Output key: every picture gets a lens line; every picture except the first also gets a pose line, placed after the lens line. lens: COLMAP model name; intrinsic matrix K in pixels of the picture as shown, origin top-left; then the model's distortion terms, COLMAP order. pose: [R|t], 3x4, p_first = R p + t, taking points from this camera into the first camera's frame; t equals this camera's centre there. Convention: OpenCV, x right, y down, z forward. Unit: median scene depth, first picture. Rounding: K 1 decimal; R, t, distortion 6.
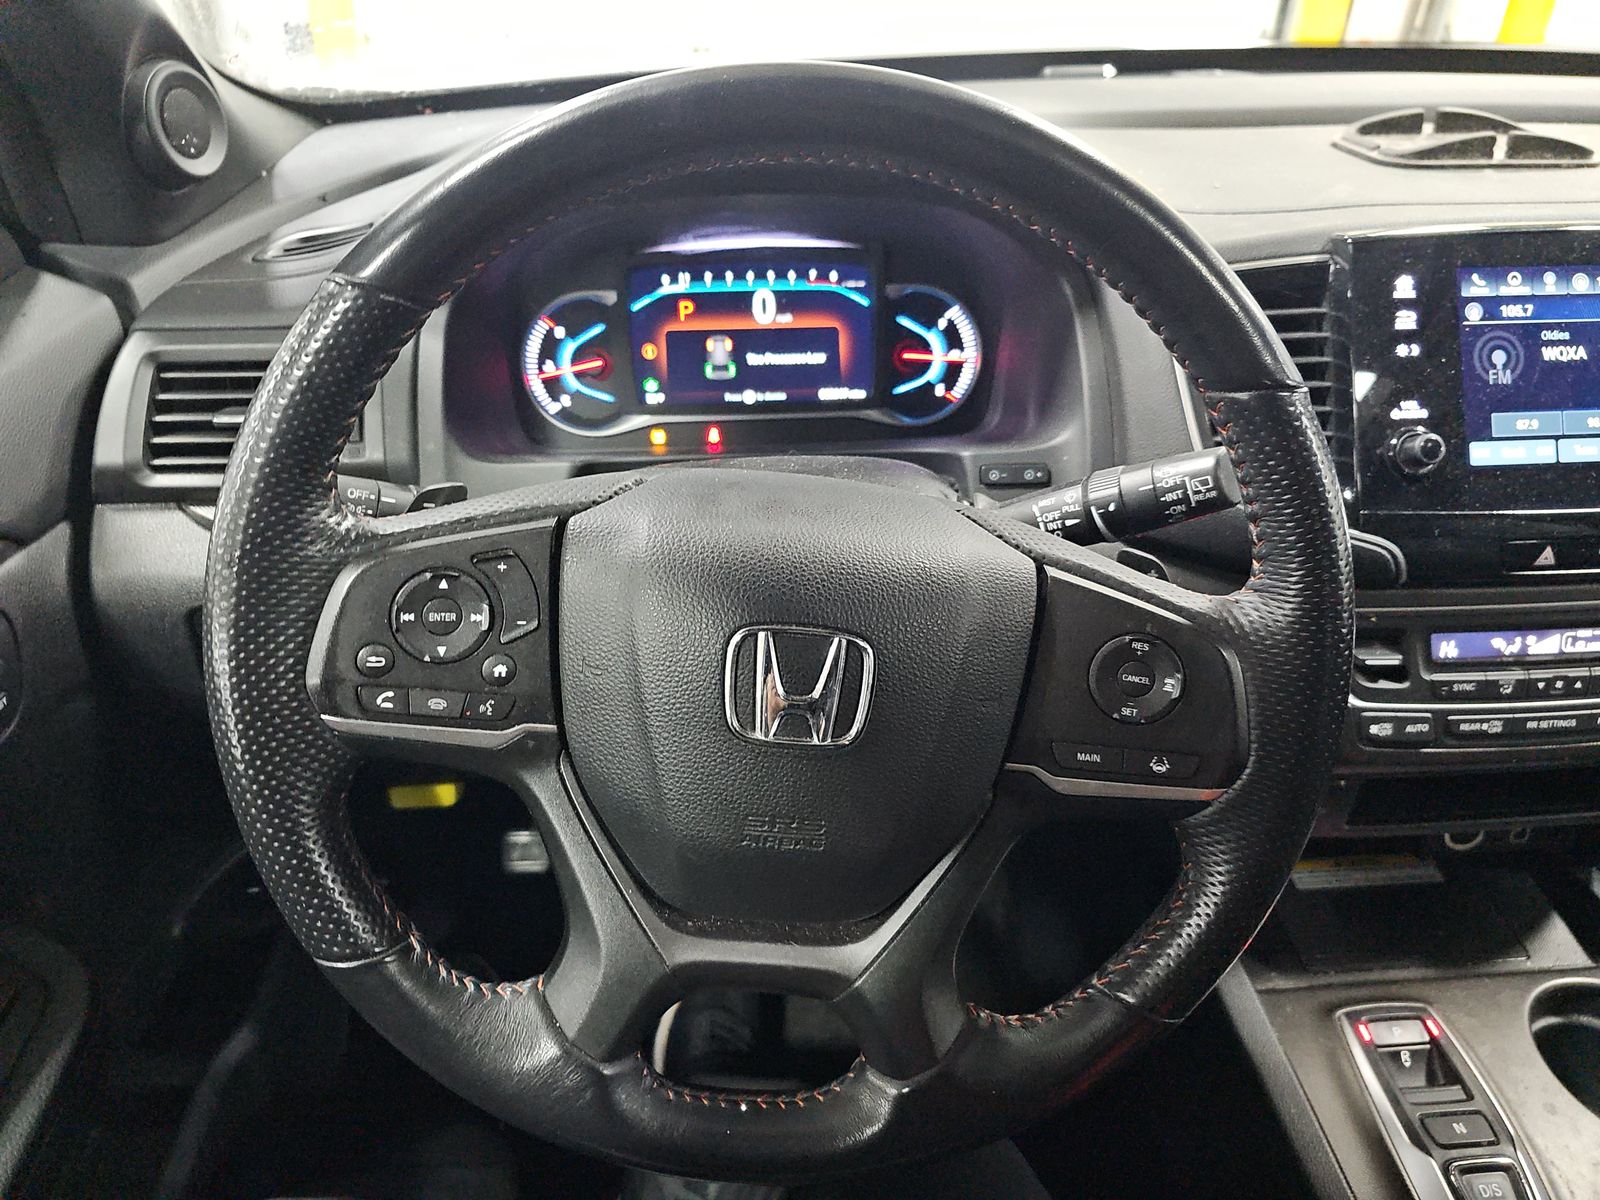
lens RADIAL K [[1044.9, 0, 795.4], [0, 1044.9, 597.1], [0, 0, 1]] dist [0.010044, -0.019414]
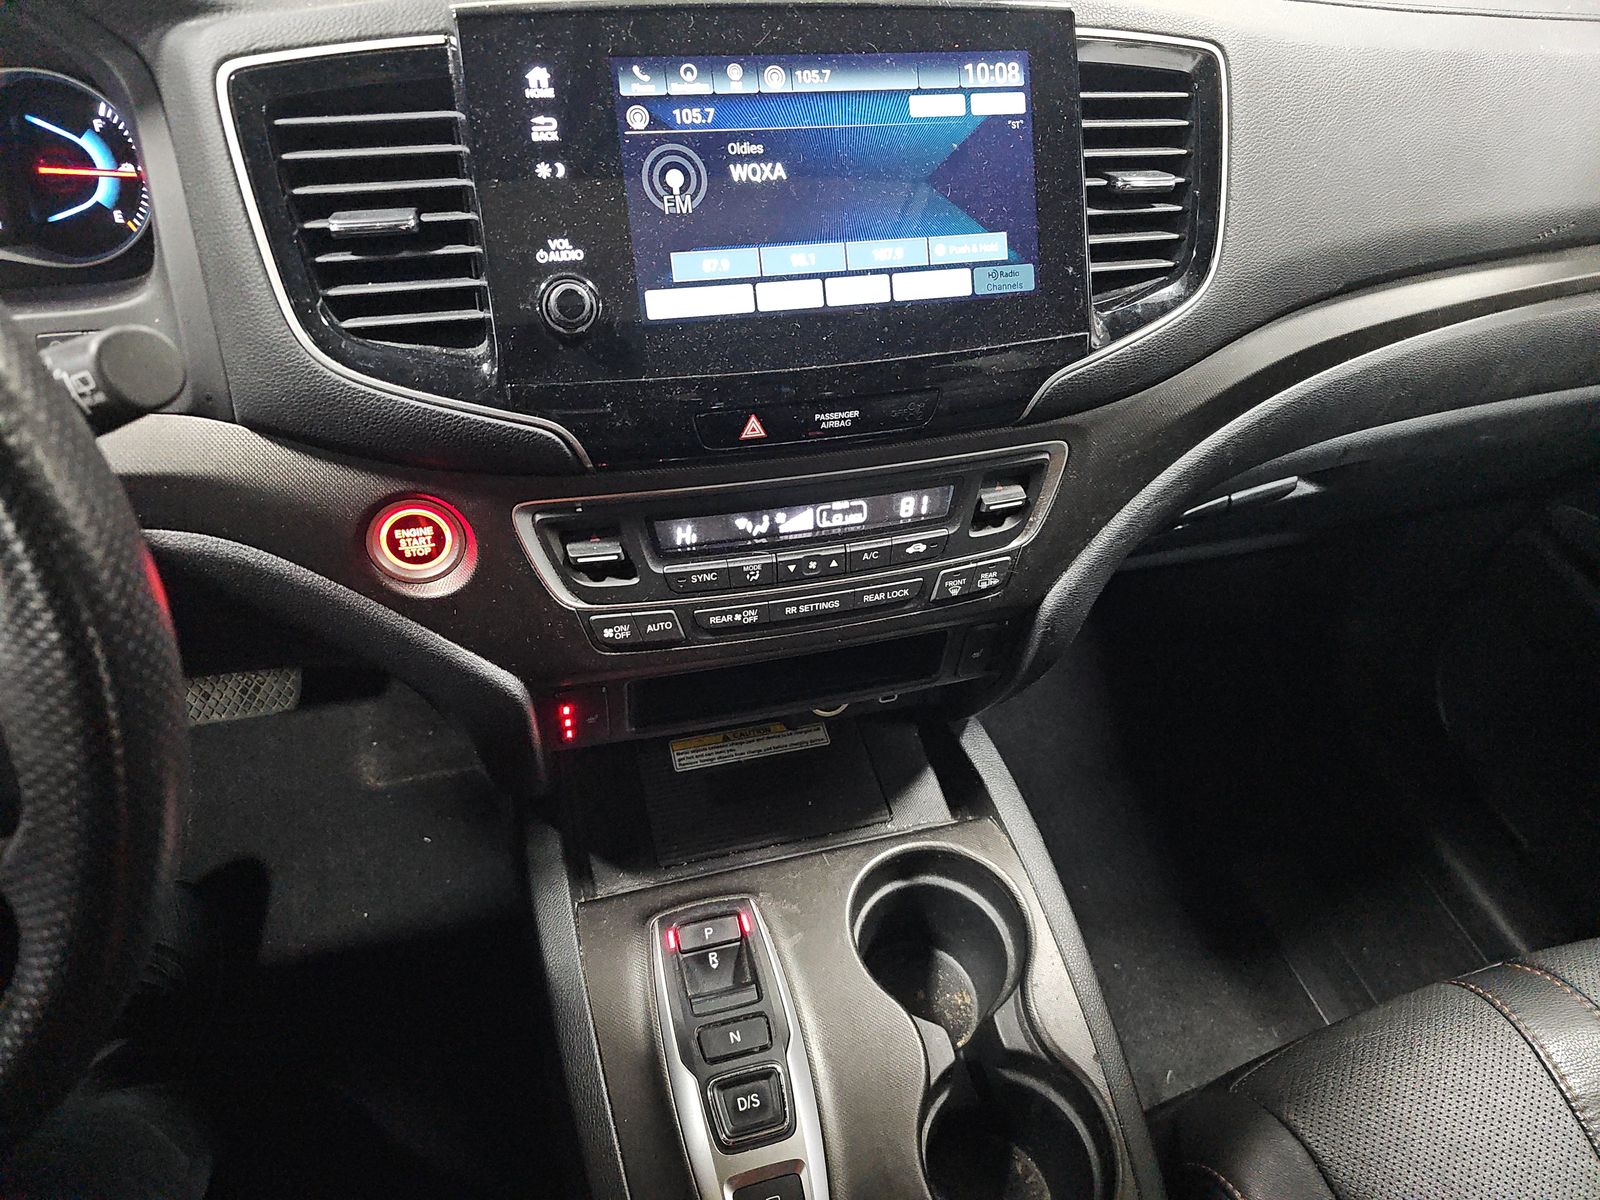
lens RADIAL K [[1044.9, 0, 788.9], [0, 1044.9, 592.8], [0, 0, 1]] dist [0.010044, -0.019414]
pose [[0.975507, -0.087121, 0.201982, 0.521066], [0.048727, 0.980998, 0.187798, -0.059650], [-0.214505, -0.173356, 0.961216, 0.146819]]
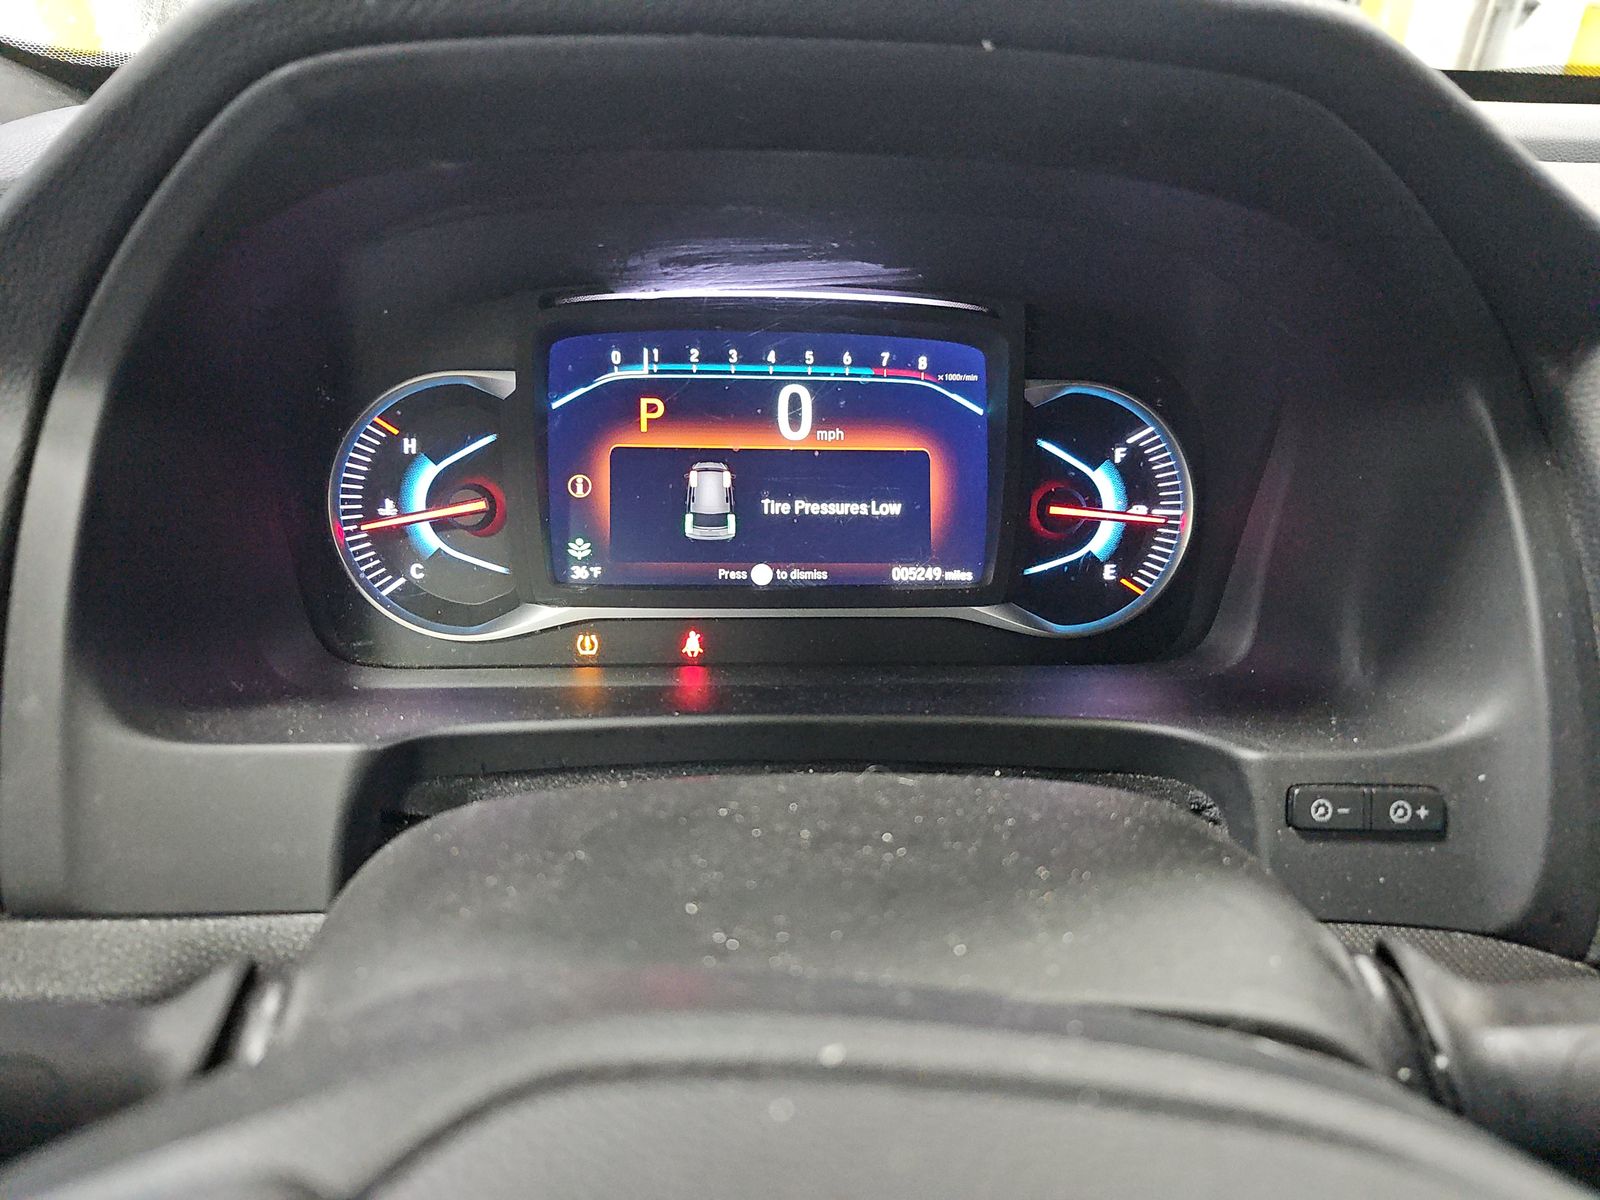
lens RADIAL K [[1044.9, 0, 802.8], [0, 1044.9, 603.9], [0, 0, 1]] dist [0.010044, -0.019414]
pose [[0.999149, 0.032744, 0.025085, -0.042792], [-0.030677, 0.996422, -0.078755, -0.160109], [-0.027574, 0.077918, 0.996578, 0.550056]]
